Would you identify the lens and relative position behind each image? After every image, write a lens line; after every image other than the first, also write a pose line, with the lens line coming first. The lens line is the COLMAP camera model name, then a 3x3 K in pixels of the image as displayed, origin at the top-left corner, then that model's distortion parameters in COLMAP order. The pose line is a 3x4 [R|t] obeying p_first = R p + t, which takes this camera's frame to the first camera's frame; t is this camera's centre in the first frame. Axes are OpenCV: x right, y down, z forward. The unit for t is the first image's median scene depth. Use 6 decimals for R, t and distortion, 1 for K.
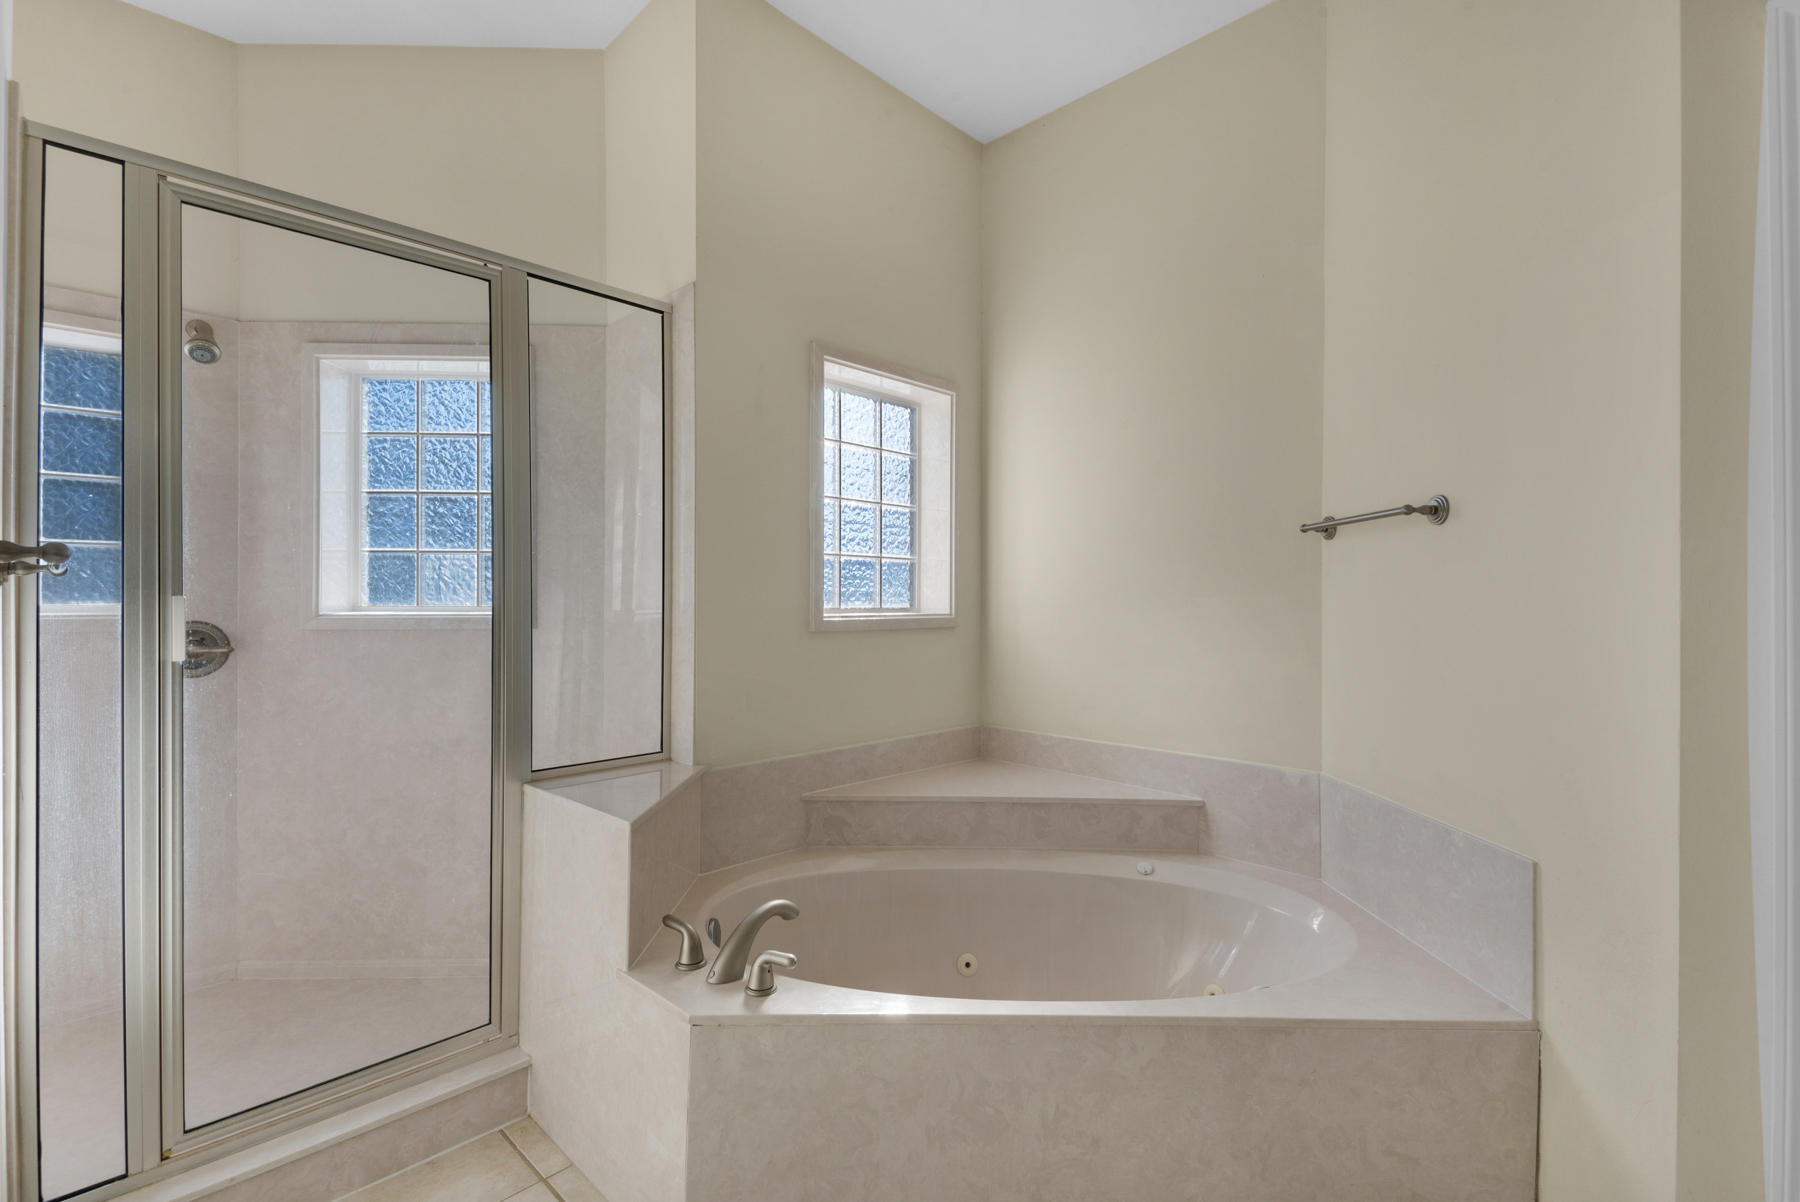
lens RADIAL K [[823.7, 0, 912.3], [0, 823.7, 602.3], [0, 0, 1]] dist [0.005788, -0.000022]
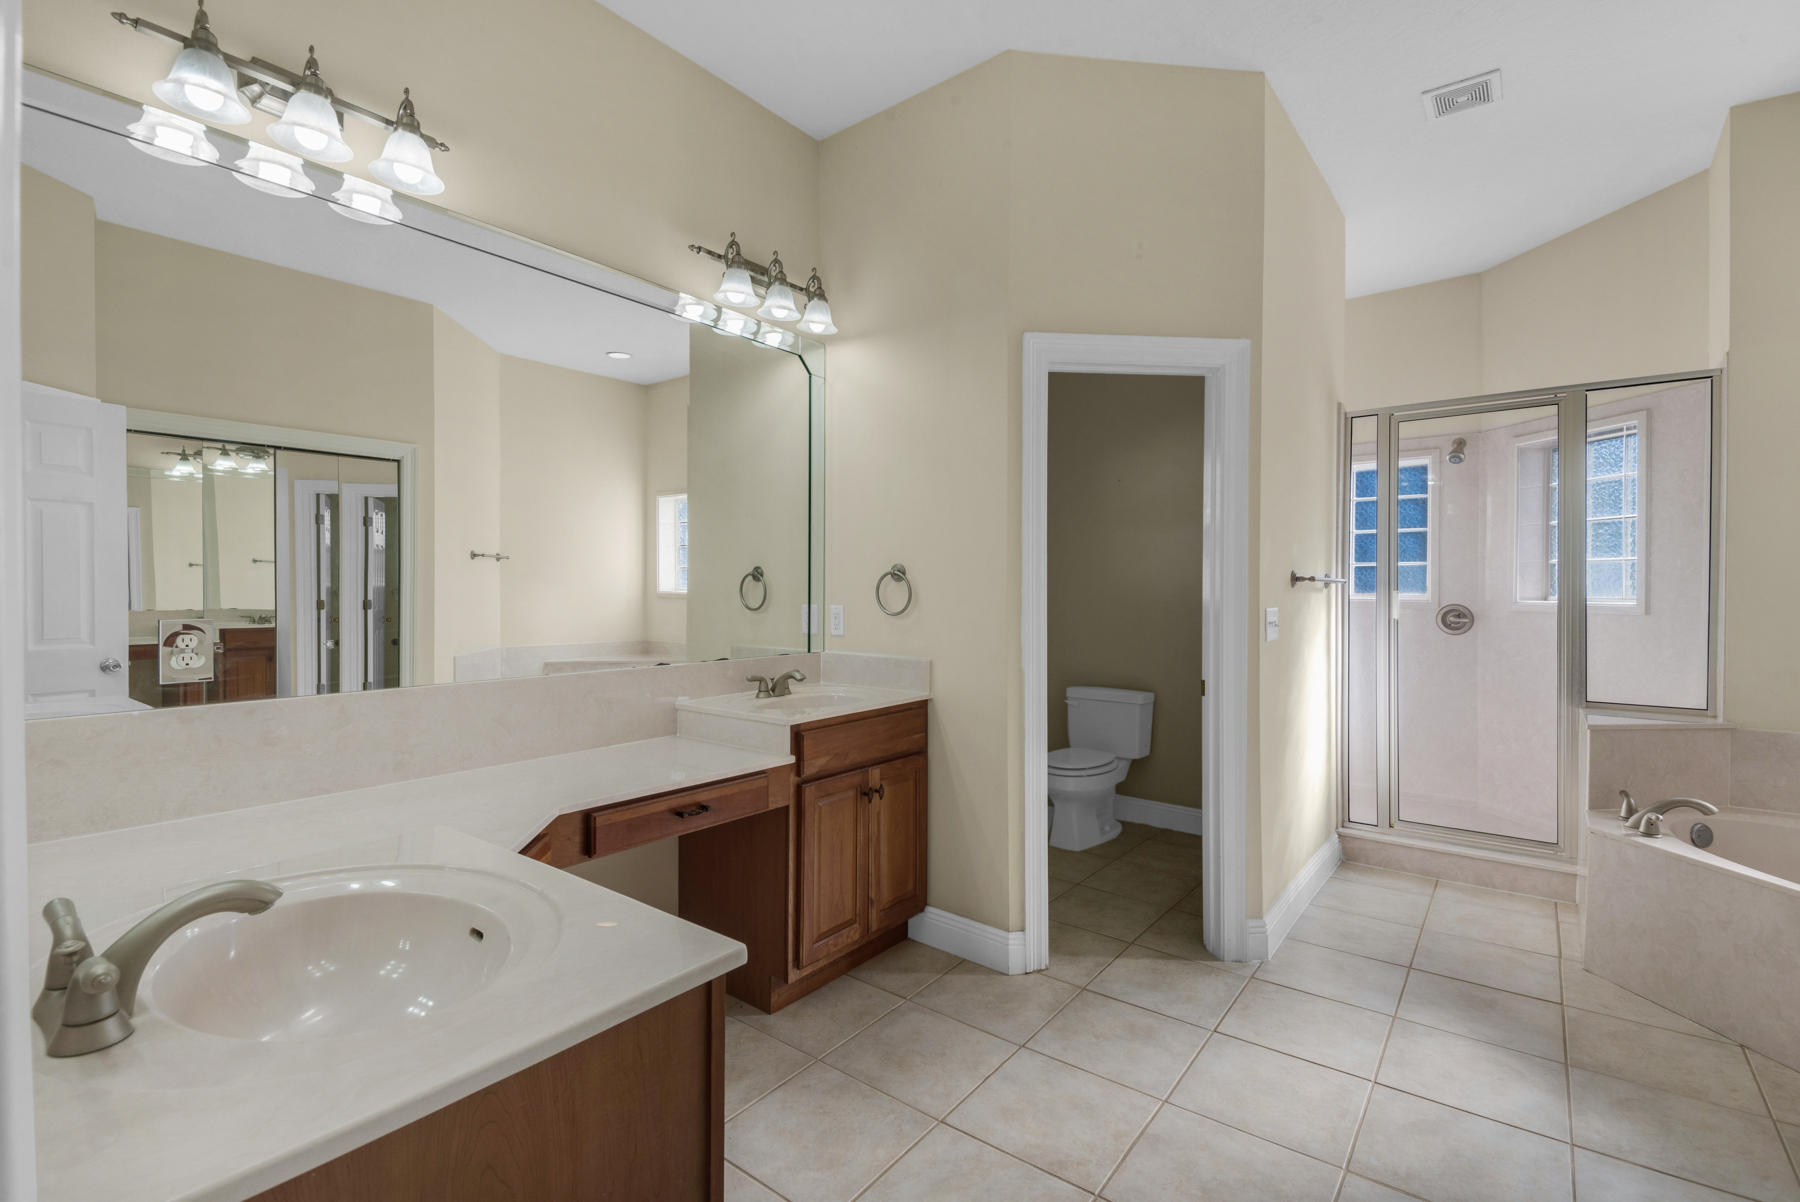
lens RADIAL K [[823.7, 0, 912.3], [0, 823.7, 602.3], [0, 0, 1]] dist [0.005788, -0.000022]
pose [[0.113450, 0.012414, -0.993466, 1.005006], [-0.003869, 0.999920, 0.012053, 0.001555], [0.993536, 0.002477, 0.113489, -0.494655]]
